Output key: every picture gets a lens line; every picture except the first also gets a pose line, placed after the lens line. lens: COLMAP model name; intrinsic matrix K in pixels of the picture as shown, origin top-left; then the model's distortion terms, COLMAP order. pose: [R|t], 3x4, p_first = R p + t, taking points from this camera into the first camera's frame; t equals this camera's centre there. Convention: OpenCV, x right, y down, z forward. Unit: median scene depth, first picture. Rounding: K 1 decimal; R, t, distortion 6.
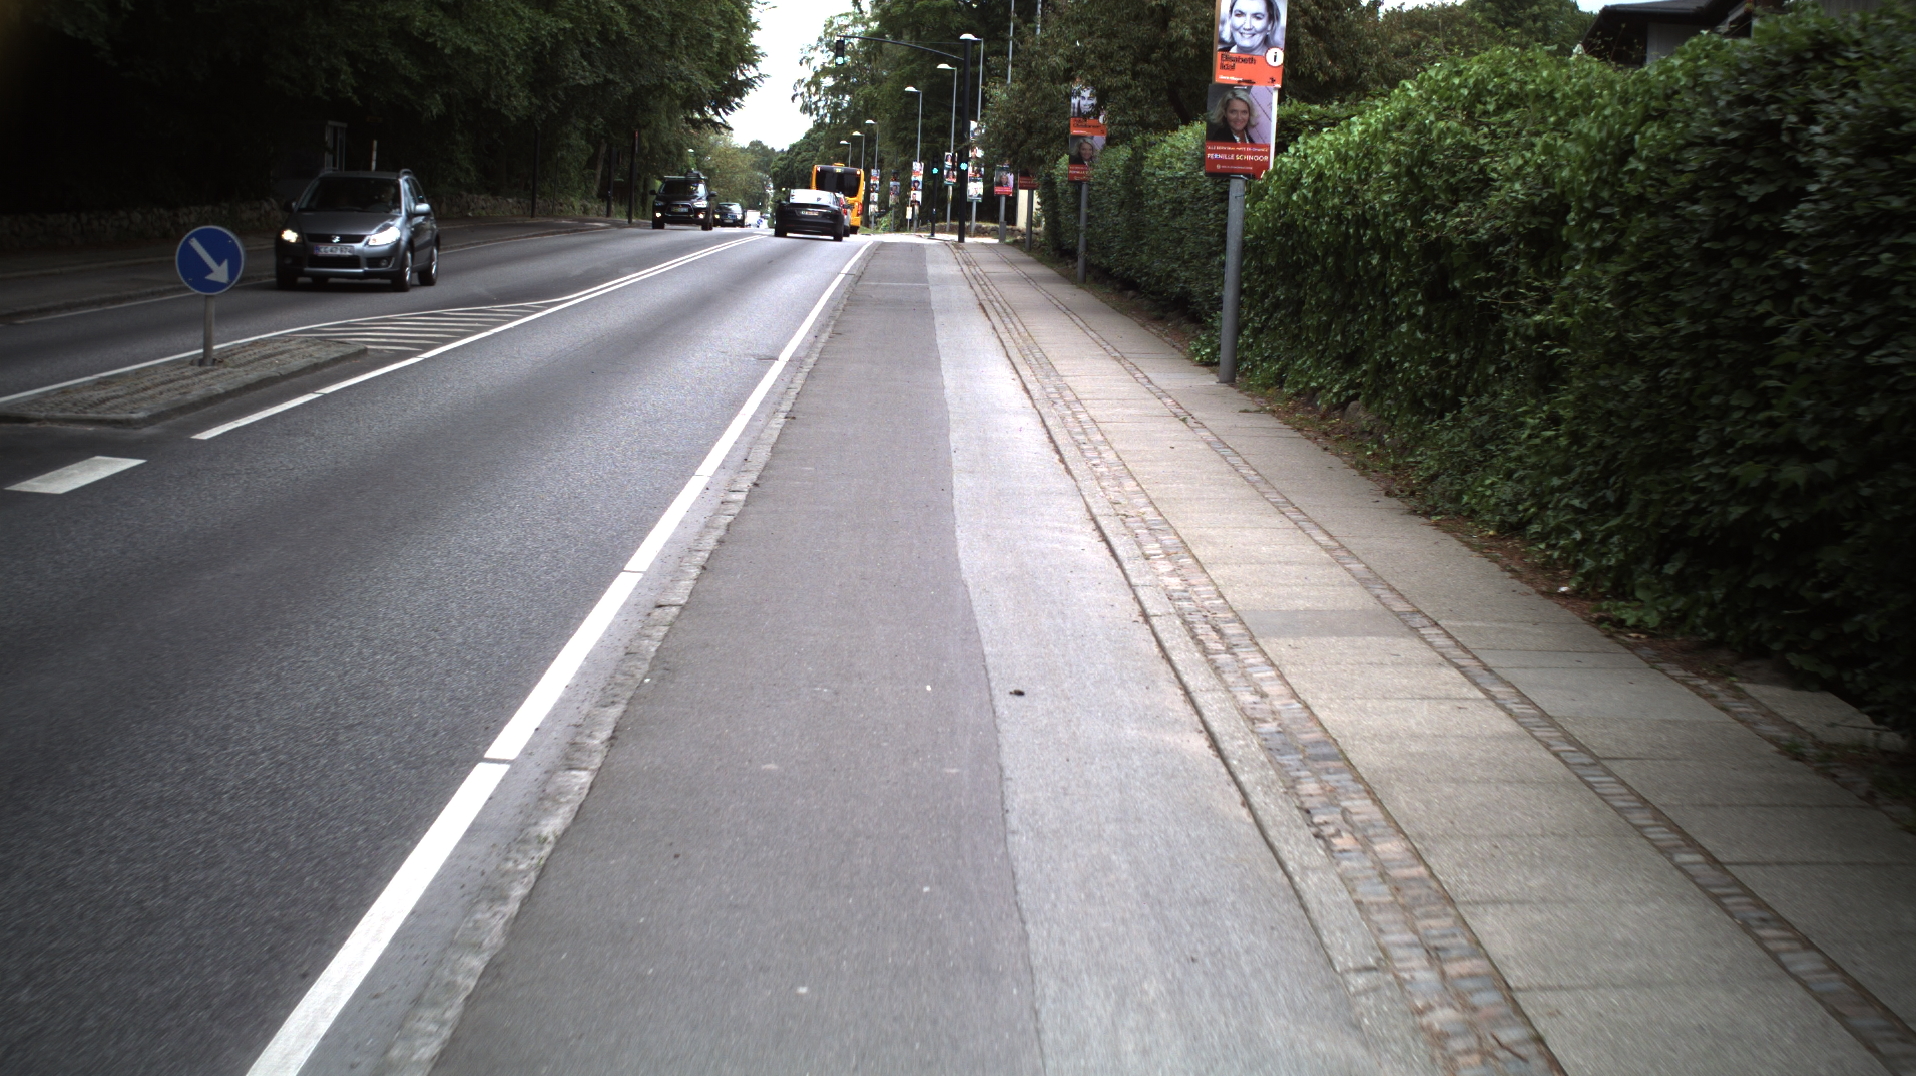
lens RADIAL K [[2133.1, 0, 958.0], [0, 2133.1, 538.0], [0, 0, 1]] dist [-0.115965, 0.045905]
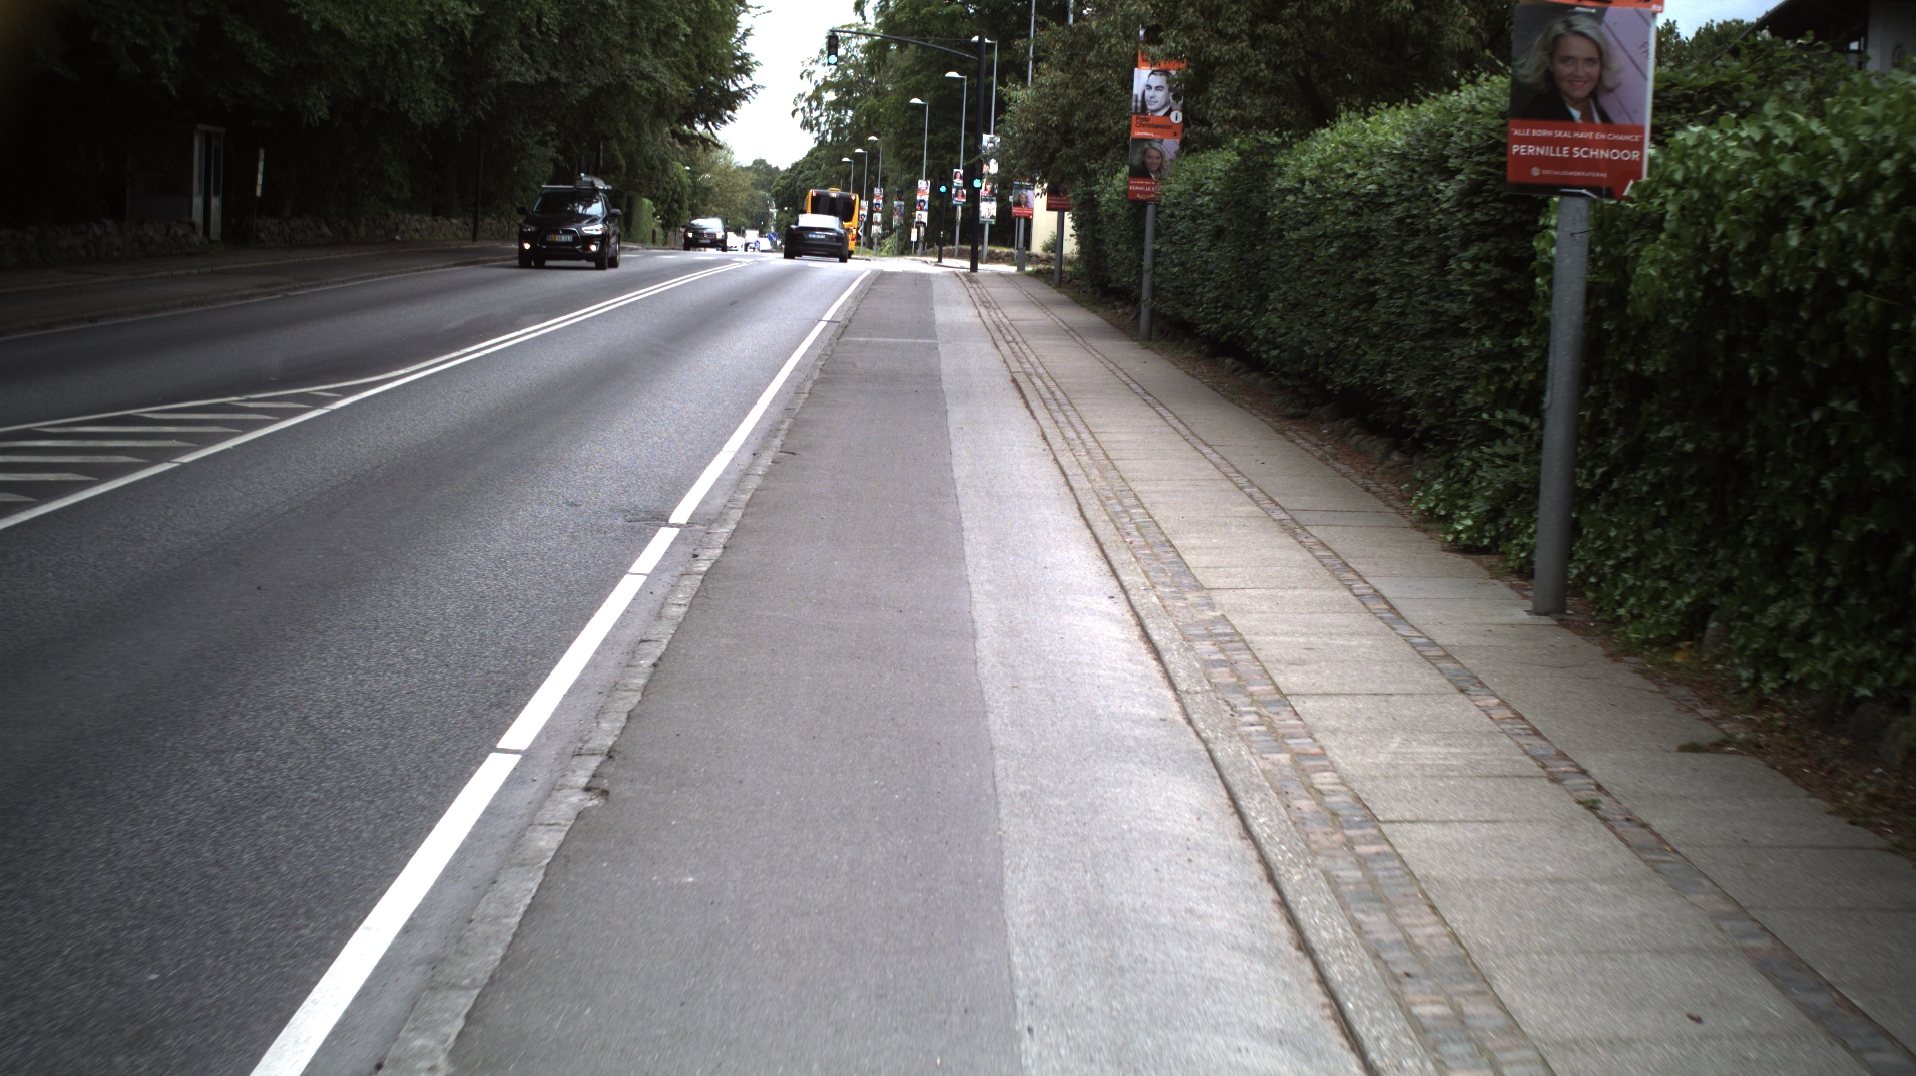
lens RADIAL K [[2133.1, 0, 958.0], [0, 2133.1, 538.0], [0, 0, 1]] dist [-0.115965, 0.045905]
pose [[0.999991, 0.003557, -0.002188, -0.004807], [-0.003577, 0.999952, -0.009139, -0.044597], [0.002156, 0.009147, 0.999956, 0.267647]]
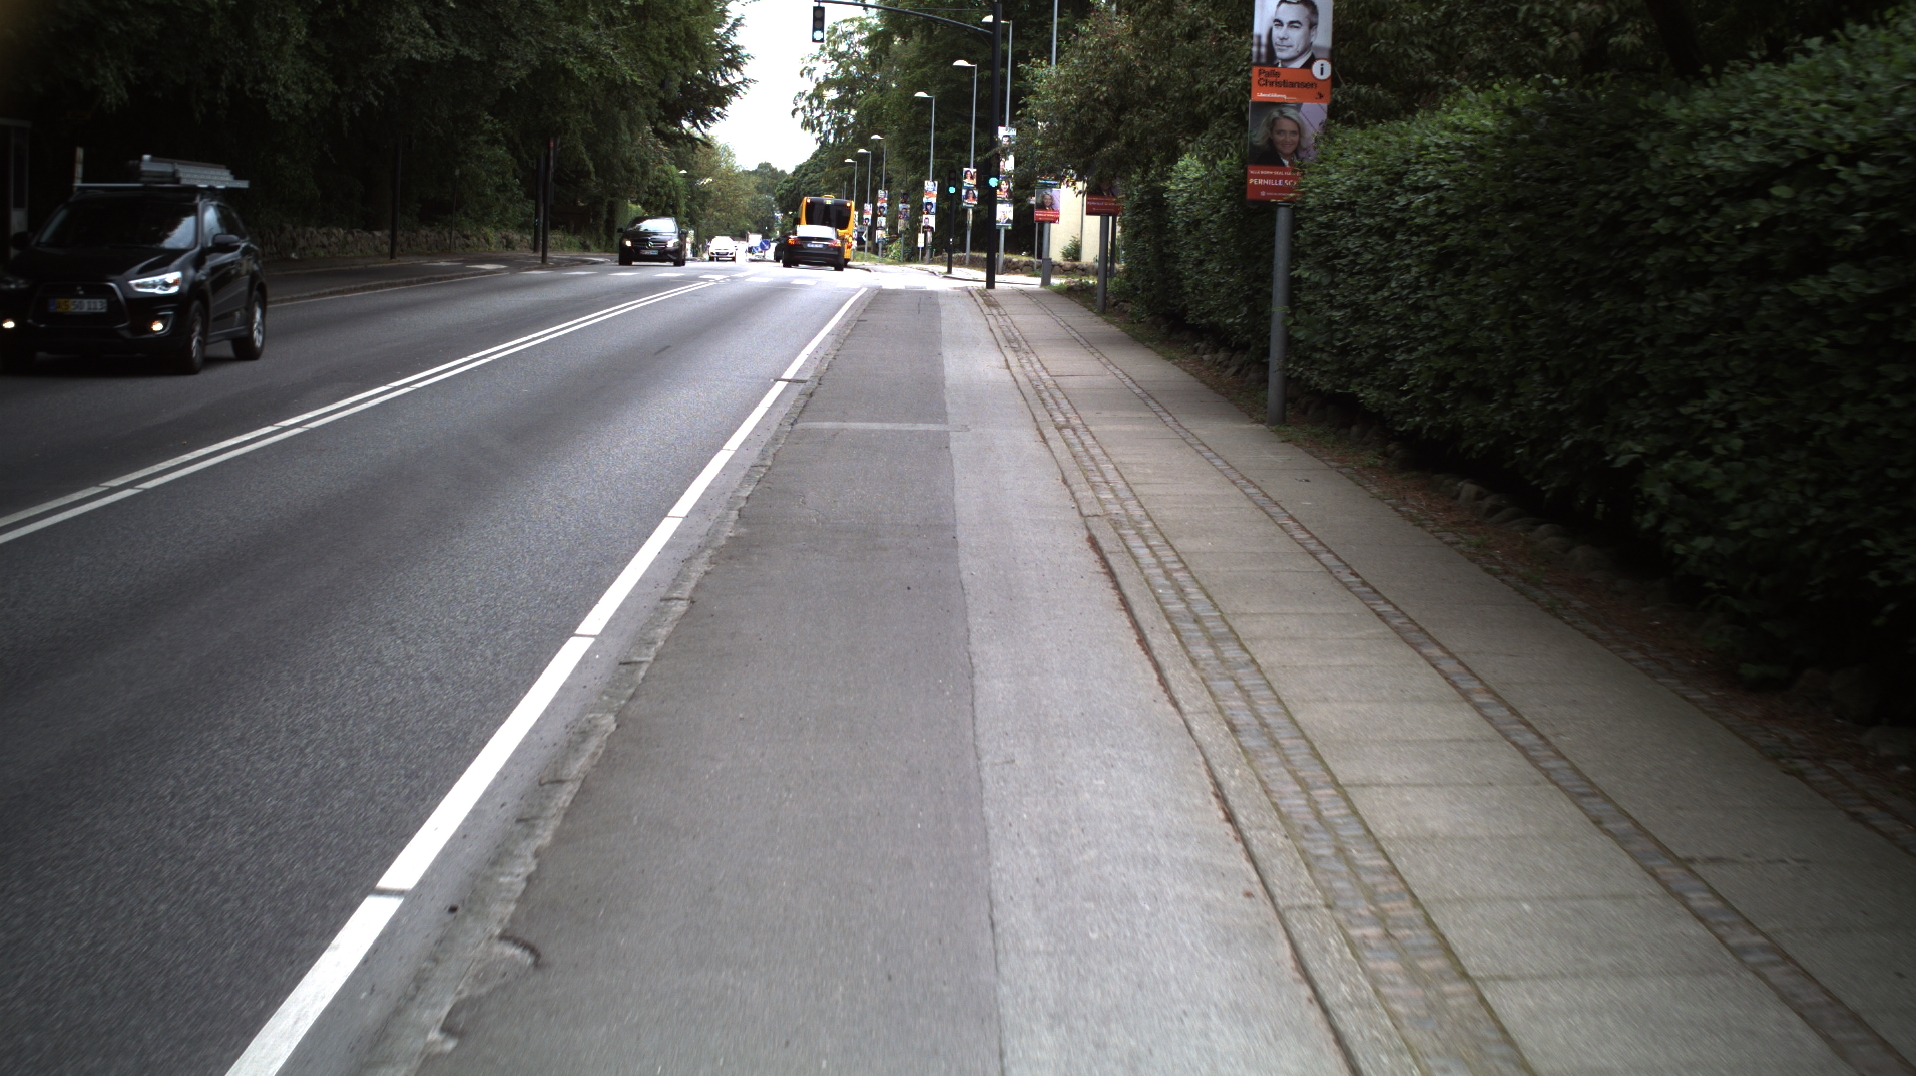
lens RADIAL K [[2133.1, 0, 958.0], [0, 2133.1, 538.0], [0, 0, 1]] dist [-0.115965, 0.045905]
pose [[0.999951, -0.006189, -0.007676, -0.008204], [0.006111, 0.999930, -0.010095, -0.089782], [0.007738, 0.010048, 0.999920, 0.534489]]
